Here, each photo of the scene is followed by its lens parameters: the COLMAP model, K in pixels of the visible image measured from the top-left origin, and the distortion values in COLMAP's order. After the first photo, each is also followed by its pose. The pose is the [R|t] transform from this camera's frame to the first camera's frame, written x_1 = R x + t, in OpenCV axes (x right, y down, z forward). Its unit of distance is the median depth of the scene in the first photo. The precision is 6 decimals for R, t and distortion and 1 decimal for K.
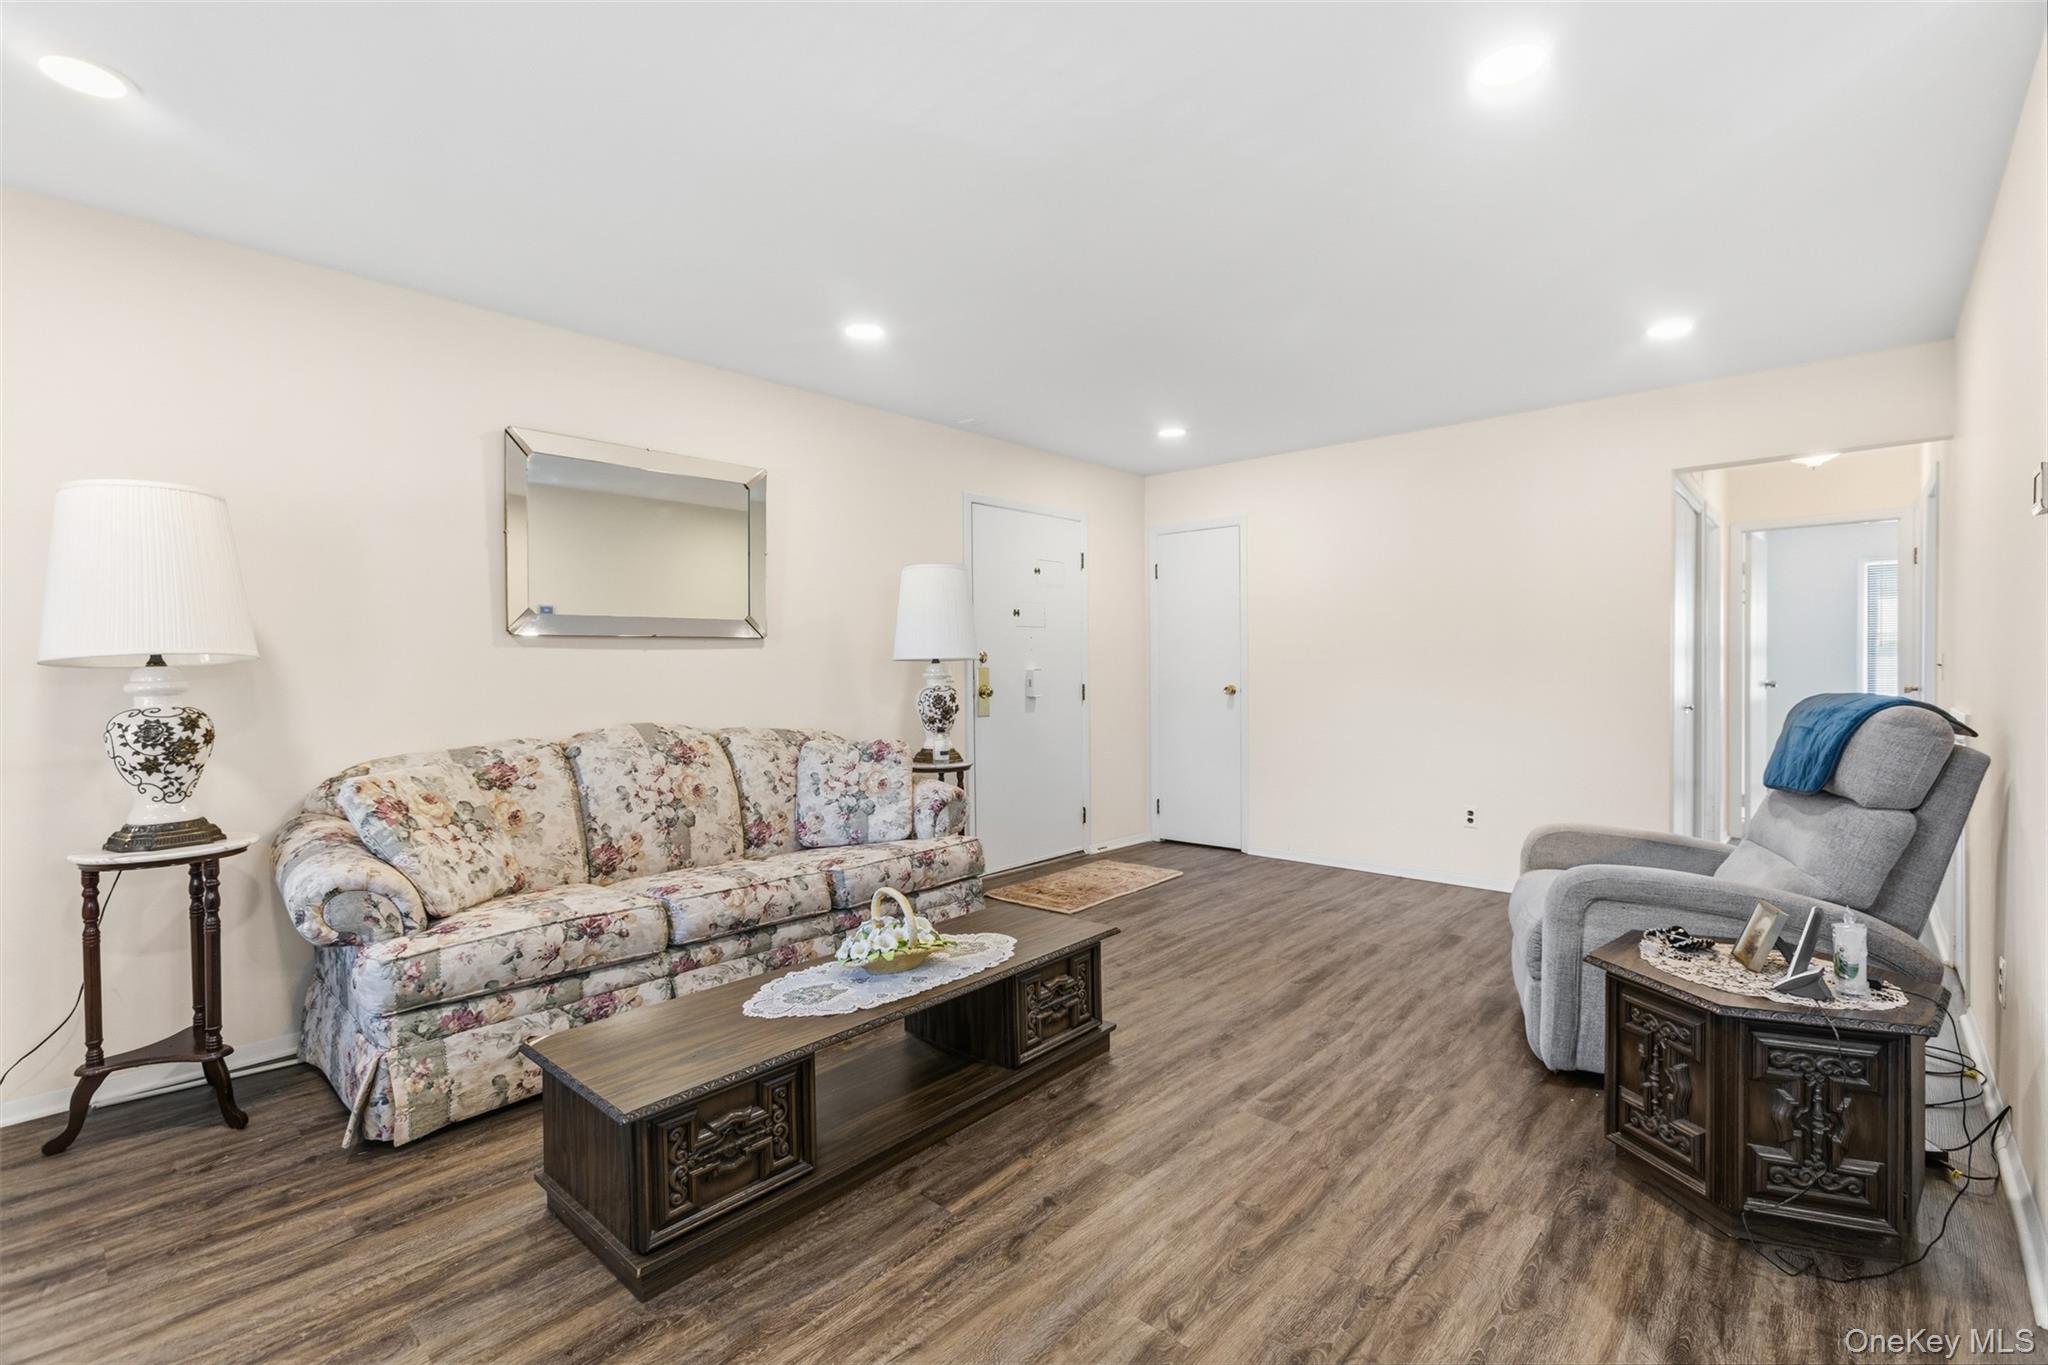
lens RADIAL K [[924.8, 0, 1024.0], [0, 924.8, 682.5], [0, 0, 1]] dist [-0.016902, 0.000083]
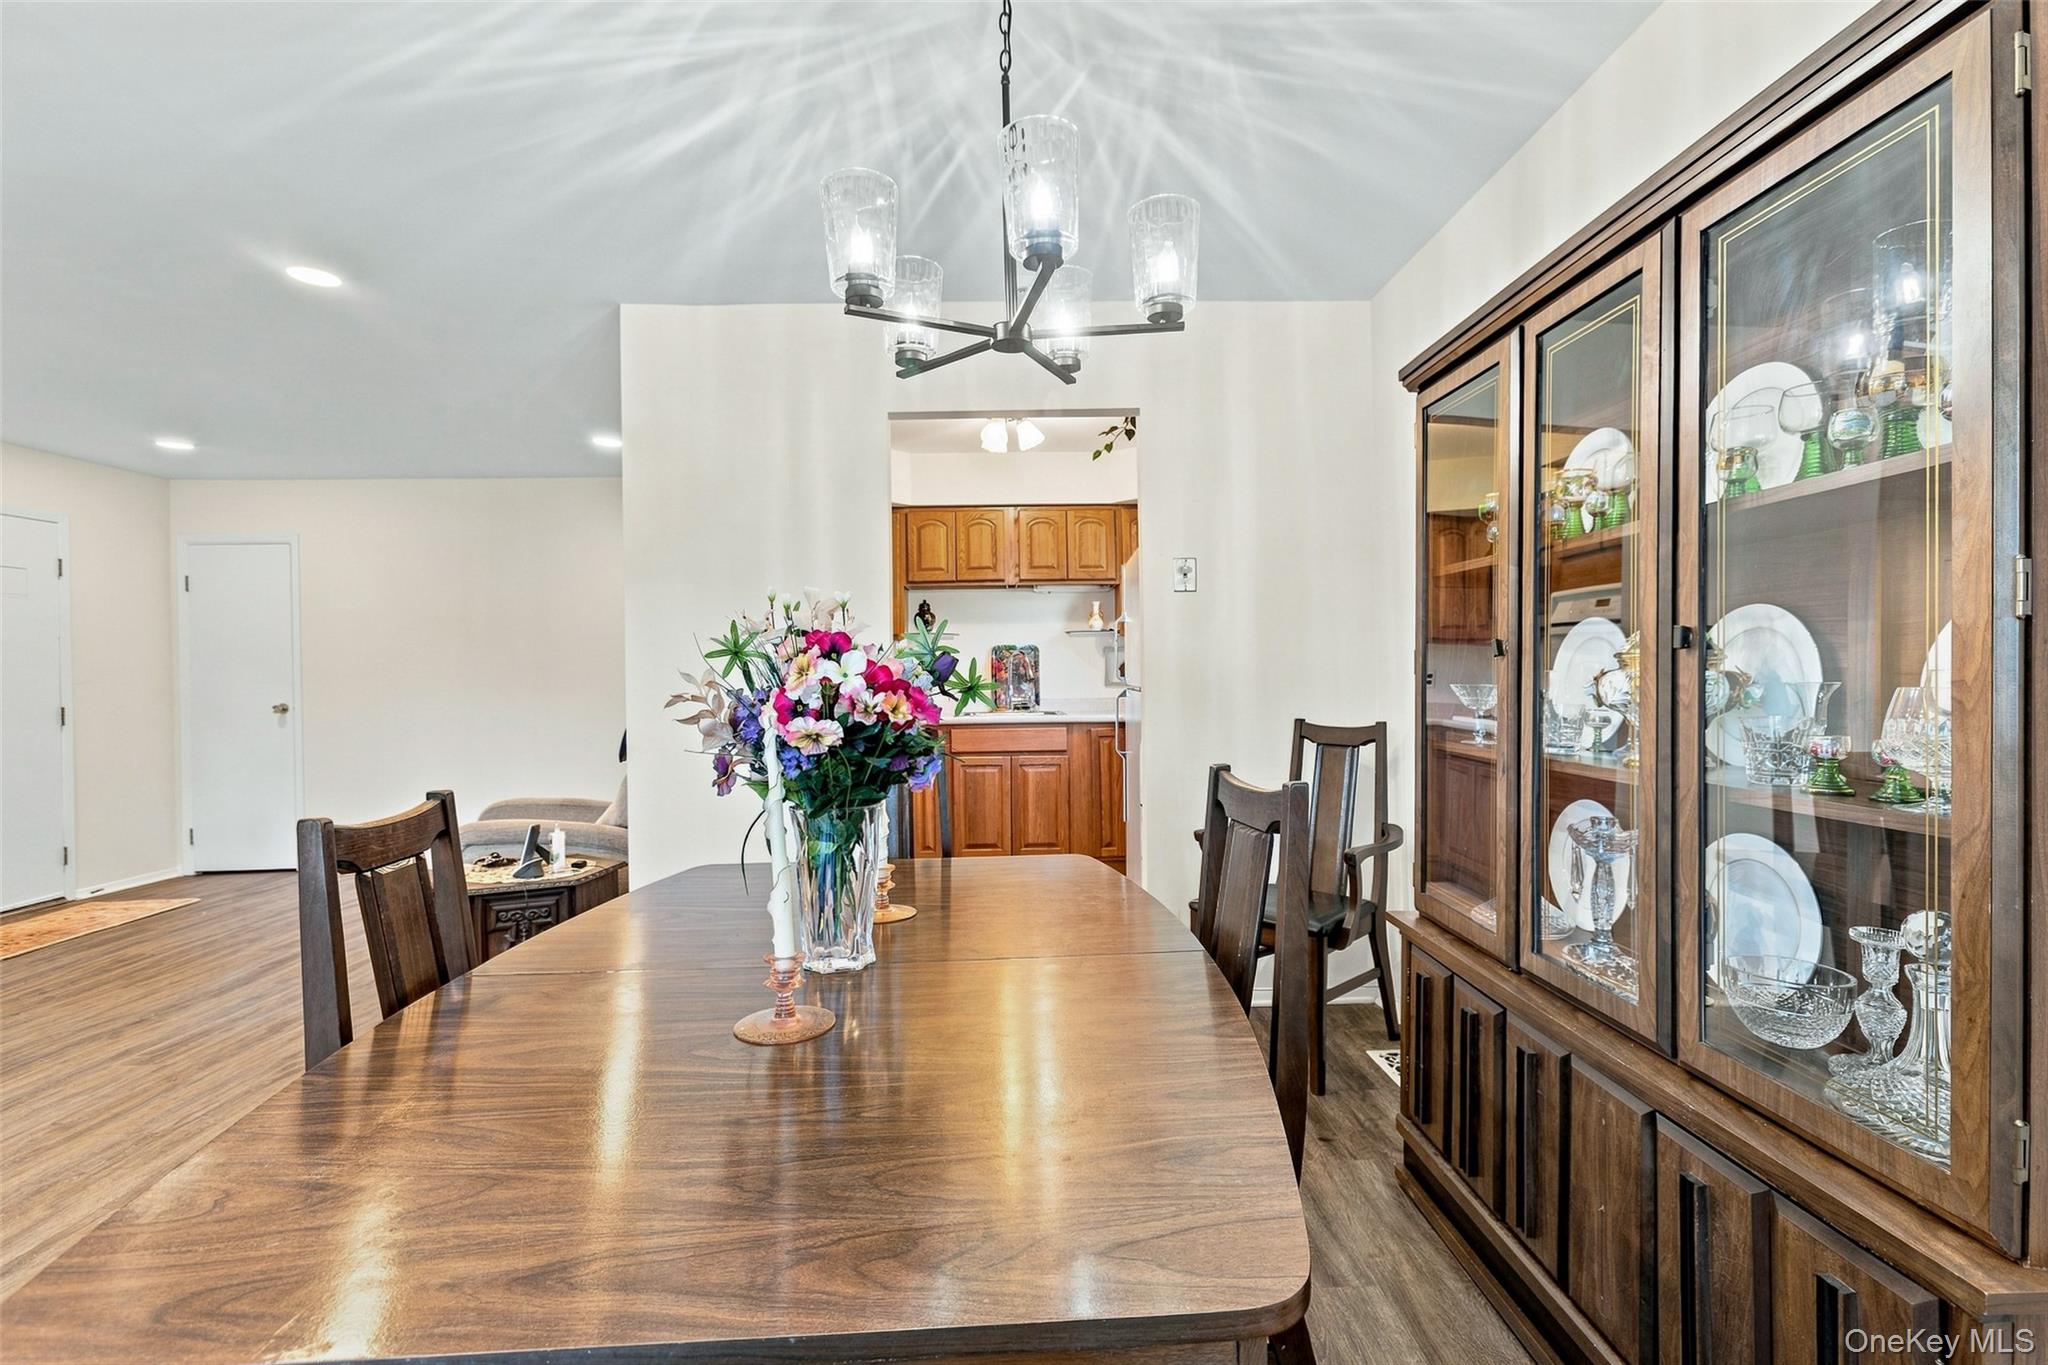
lens RADIAL K [[922.6, 0, 1035.1], [0, 922.6, 673.3], [0, 0, 1]] dist [-0.001608, 0.000177]
pose [[0.708115, -0.011394, 0.706005, 0.159350], [0.027239, 0.999566, -0.011189, 0.005883], [-0.705571, 0.027154, 0.708119, -0.436378]]
